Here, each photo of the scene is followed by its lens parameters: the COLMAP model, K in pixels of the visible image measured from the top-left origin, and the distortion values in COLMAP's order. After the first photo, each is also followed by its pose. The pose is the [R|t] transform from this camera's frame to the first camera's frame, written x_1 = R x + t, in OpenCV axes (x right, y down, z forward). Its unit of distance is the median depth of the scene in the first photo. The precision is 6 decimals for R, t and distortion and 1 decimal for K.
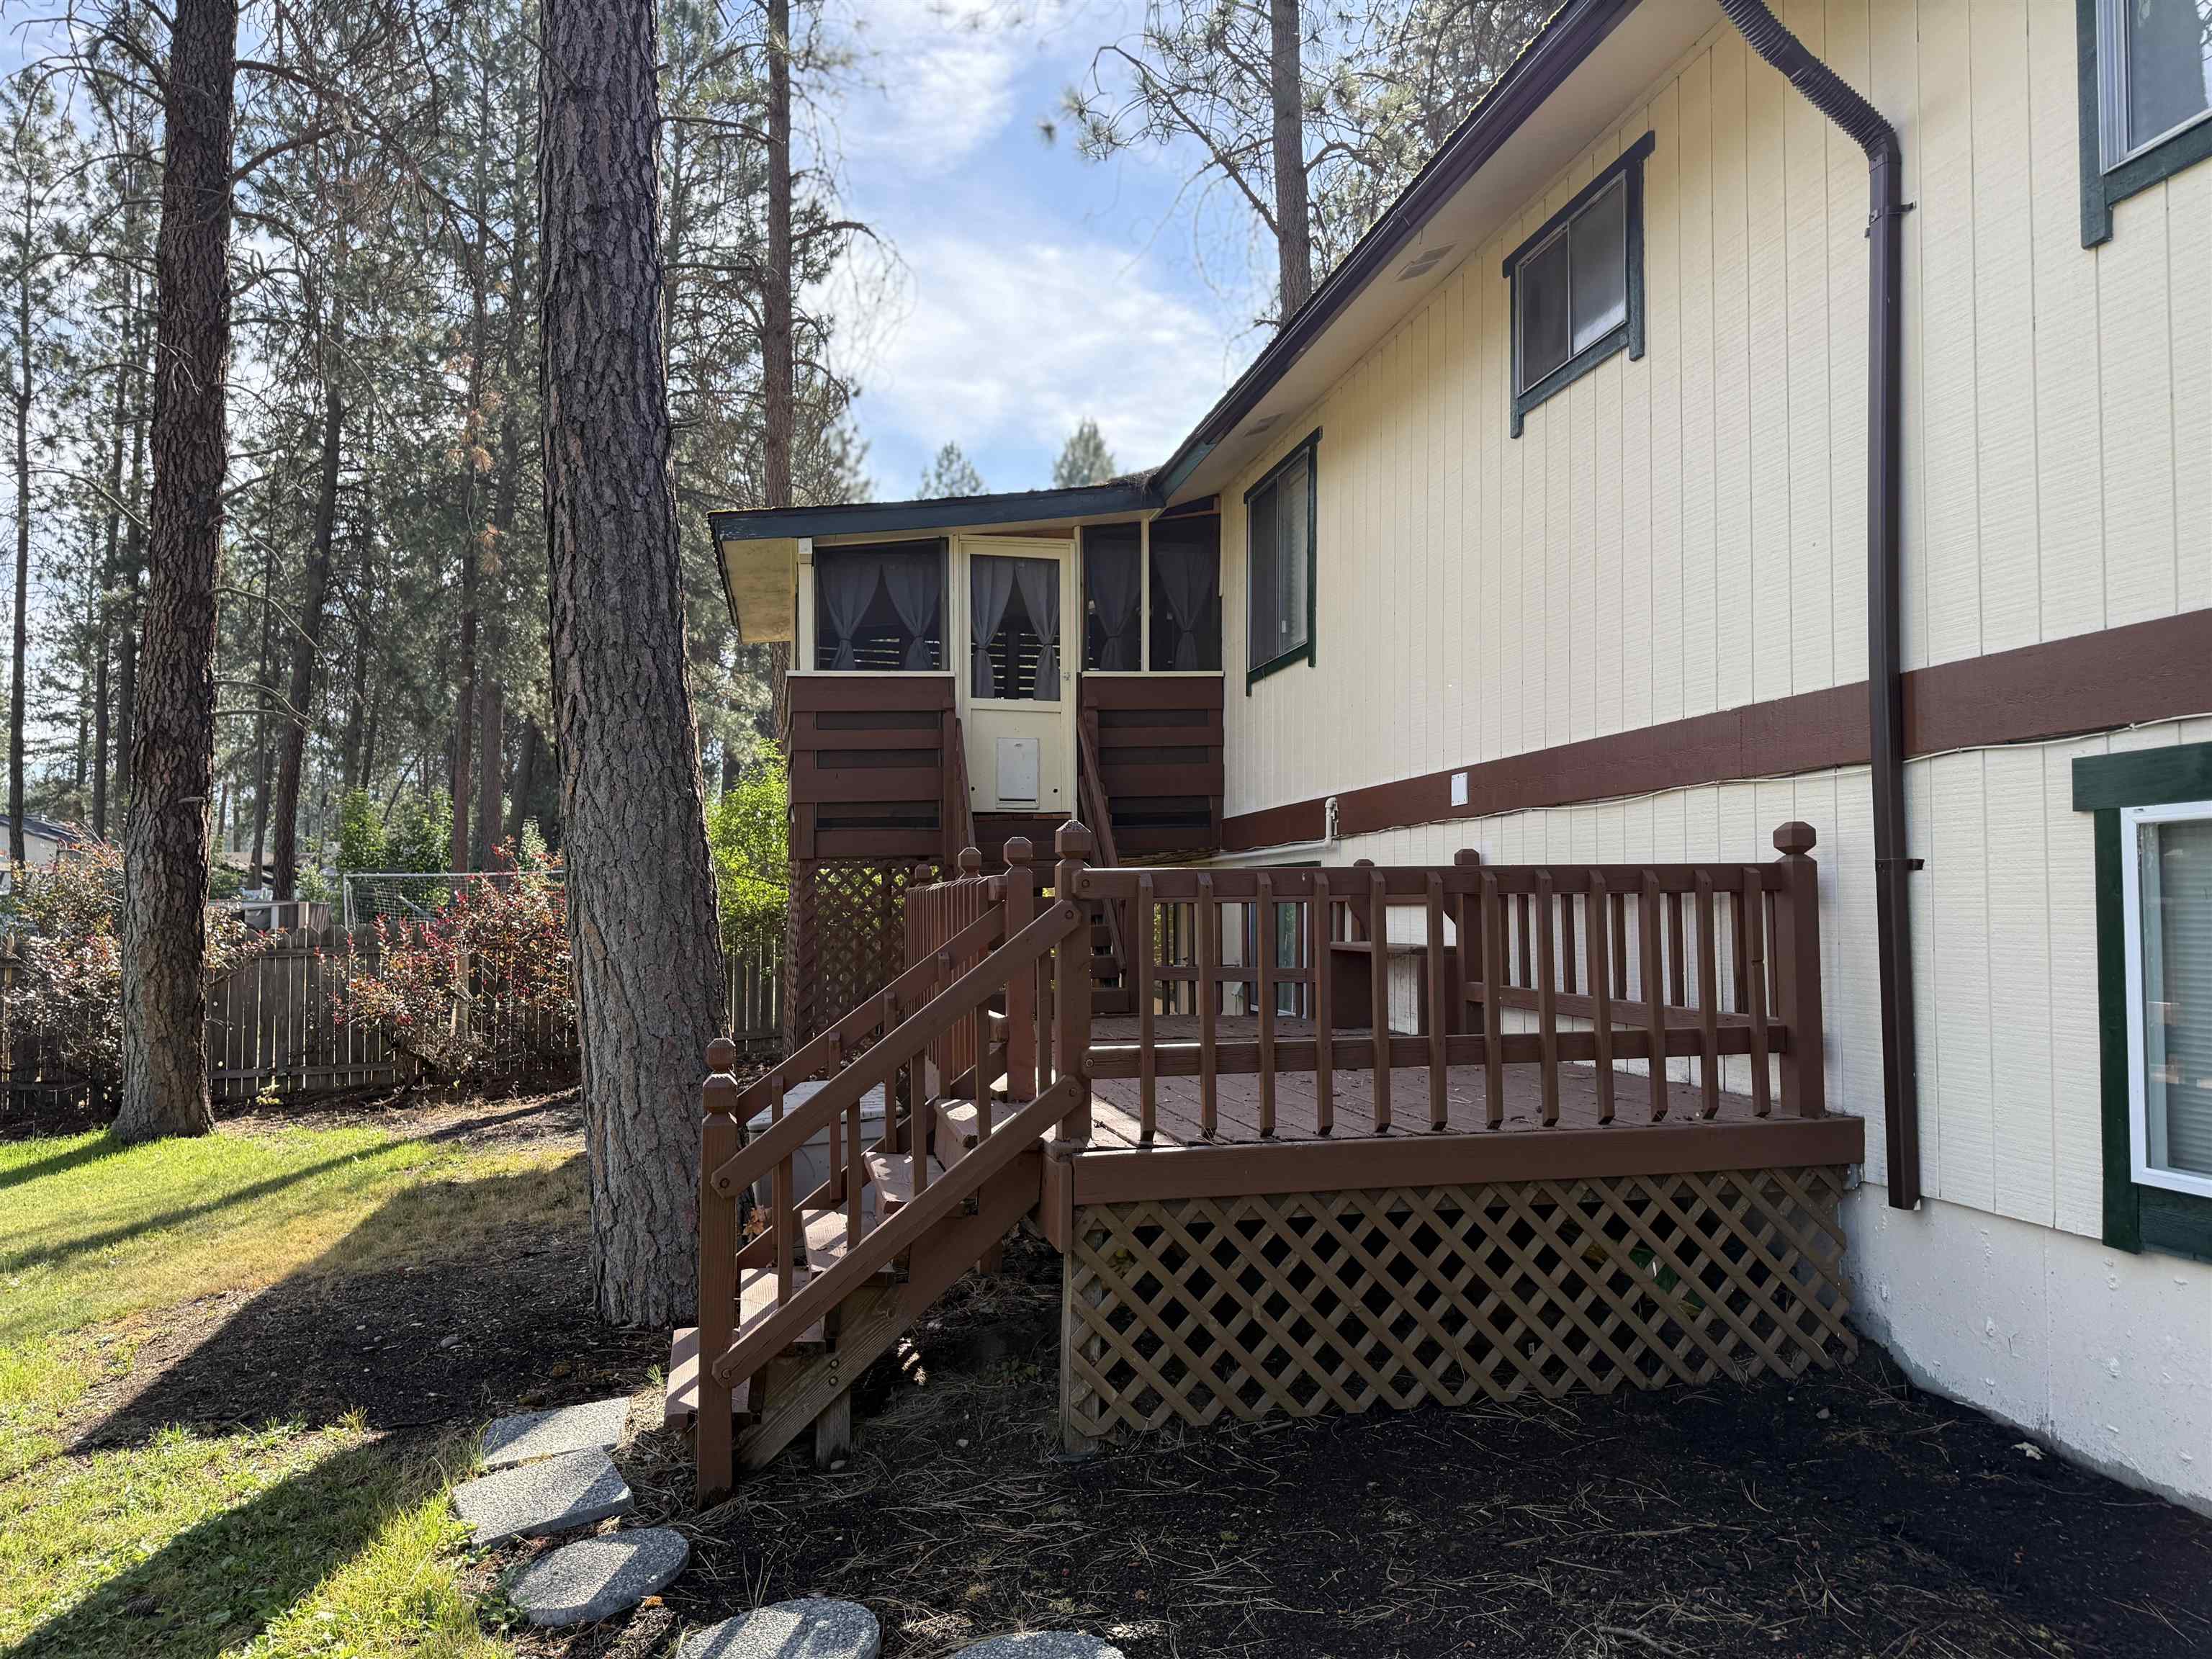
lens RADIAL K [[1364.7, 0, 937.0], [0, 1364.7, 830.7], [0, 0, 1]] dist [0.019811, 0.000054]
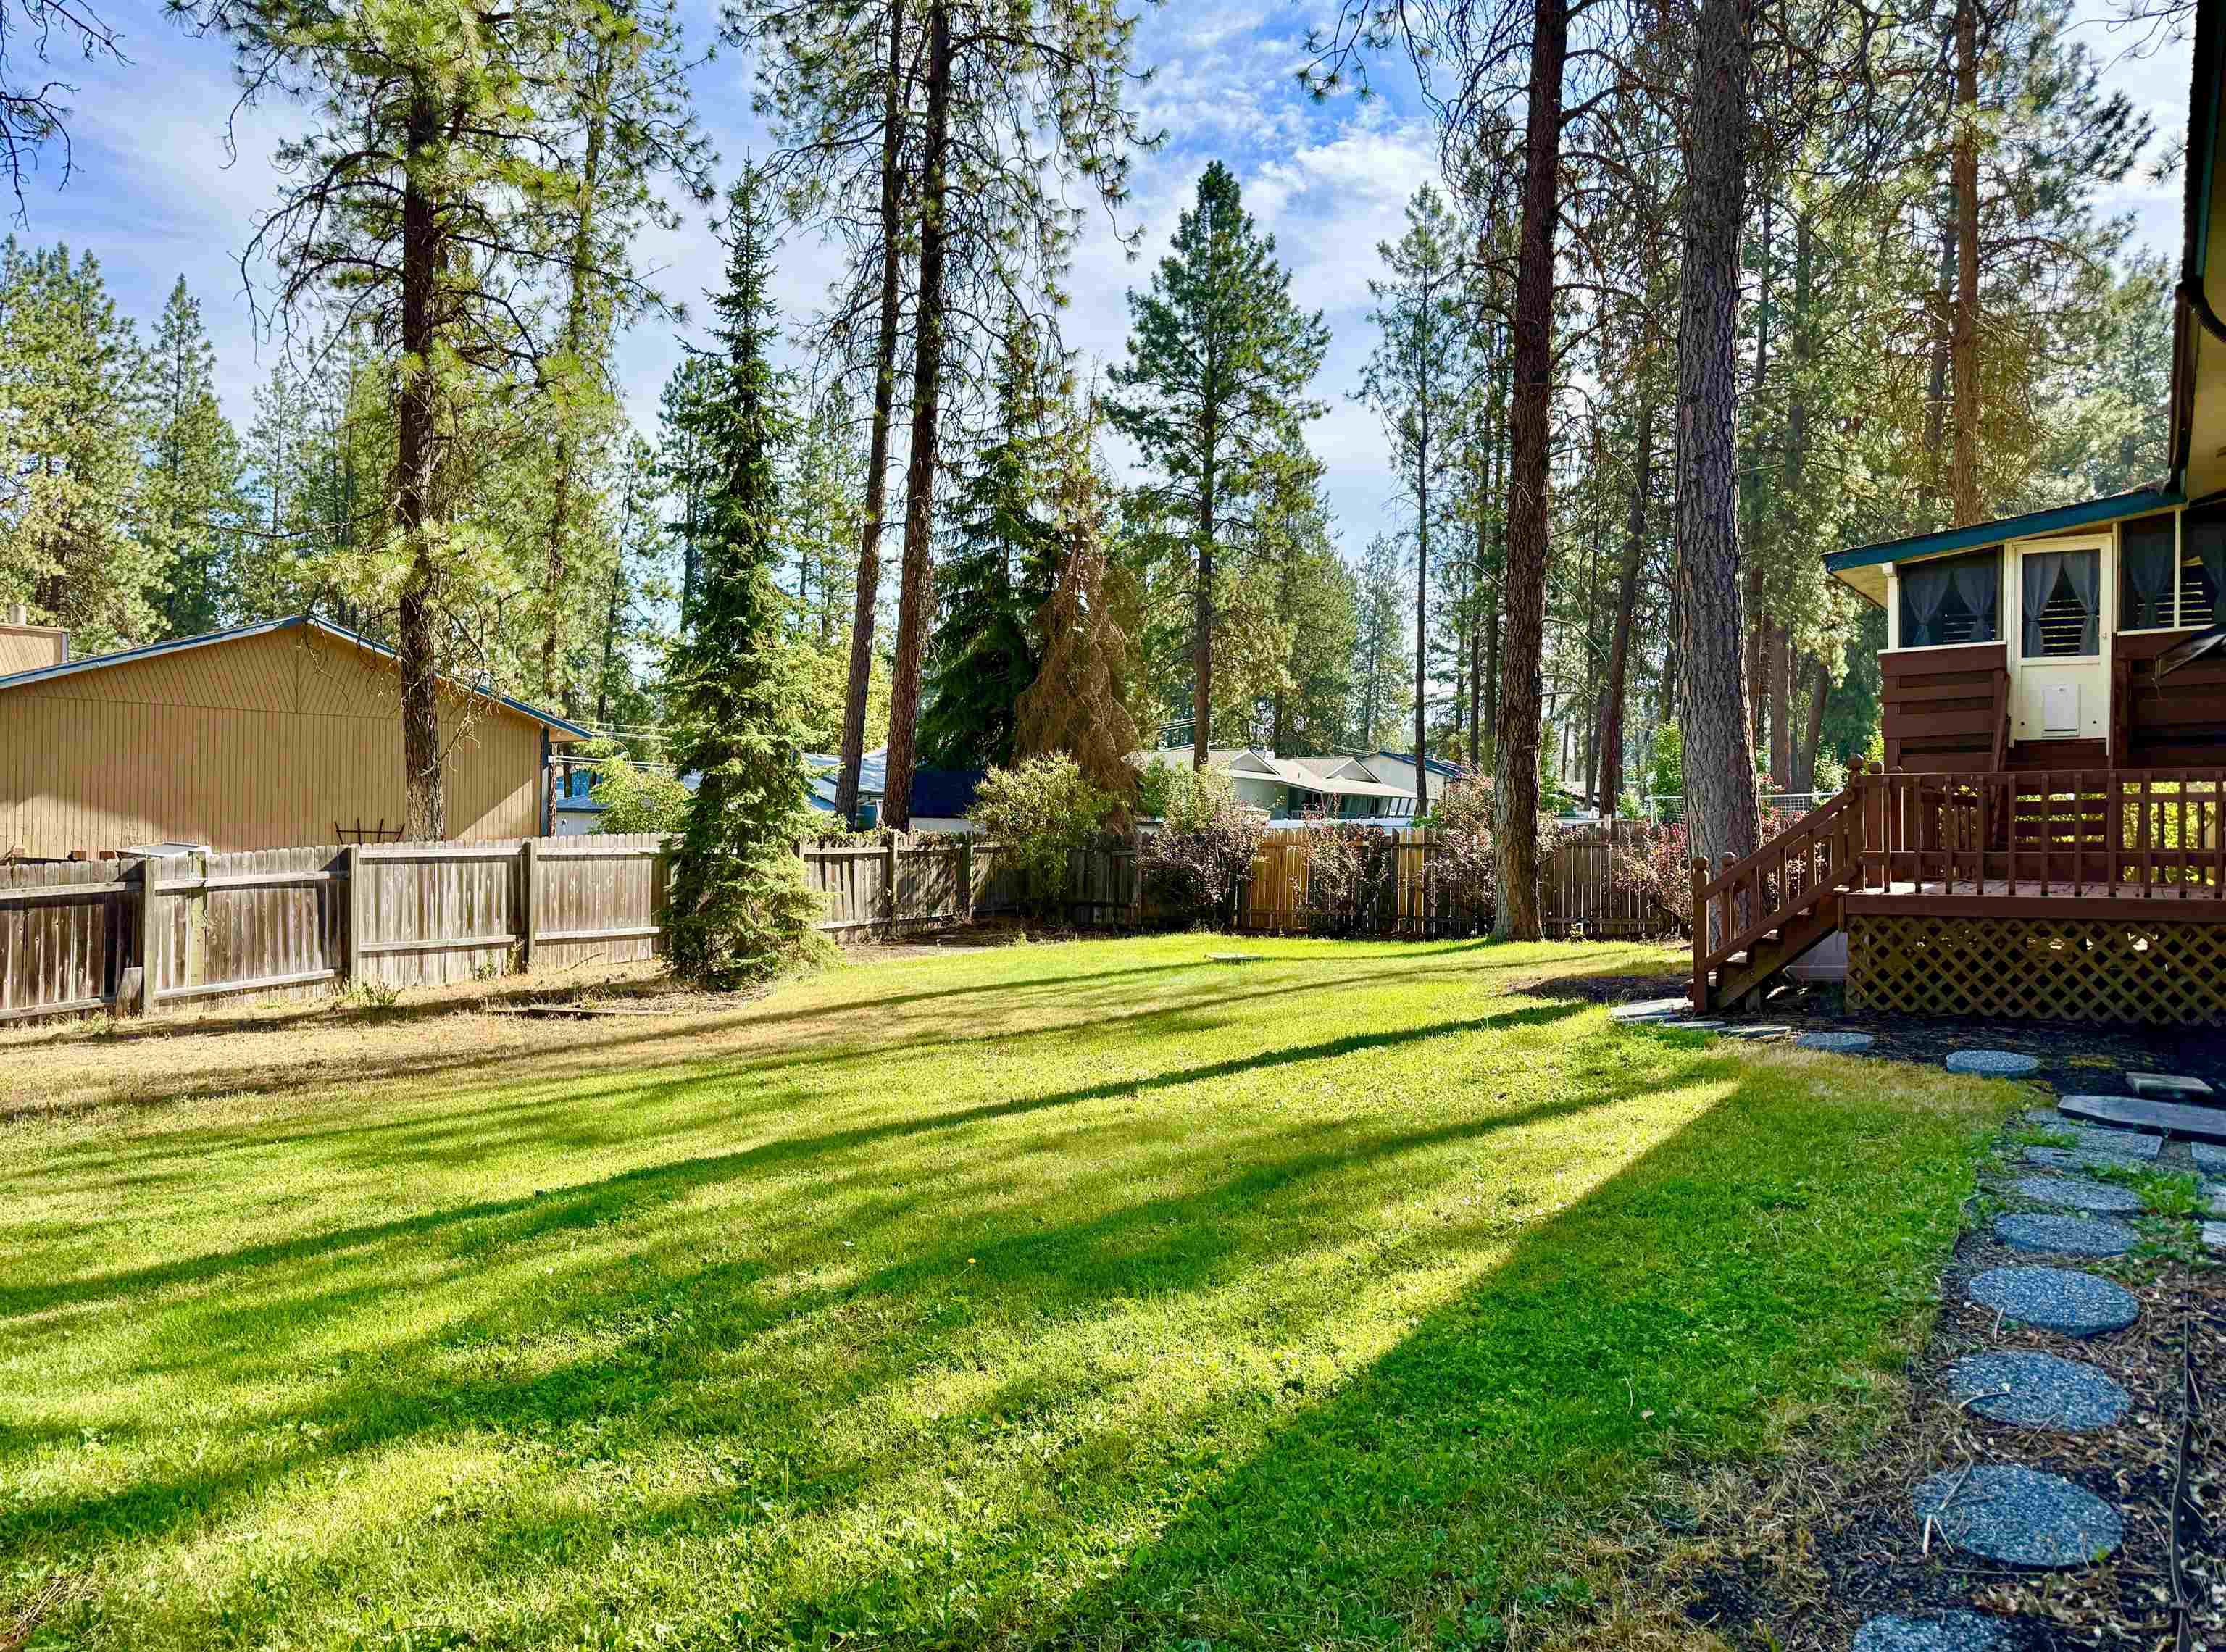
lens RADIAL K [[1546.5, 0, 1113.0], [0, 1546.5, 826.0], [0, 0, 1]] dist [0.003642, -0.020771]
pose [[0.715034, 0.007958, -0.699044, 0.170143], [0.021894, 0.999190, 0.033770, 0.000729], [0.698747, -0.039452, 0.714281, -0.289925]]
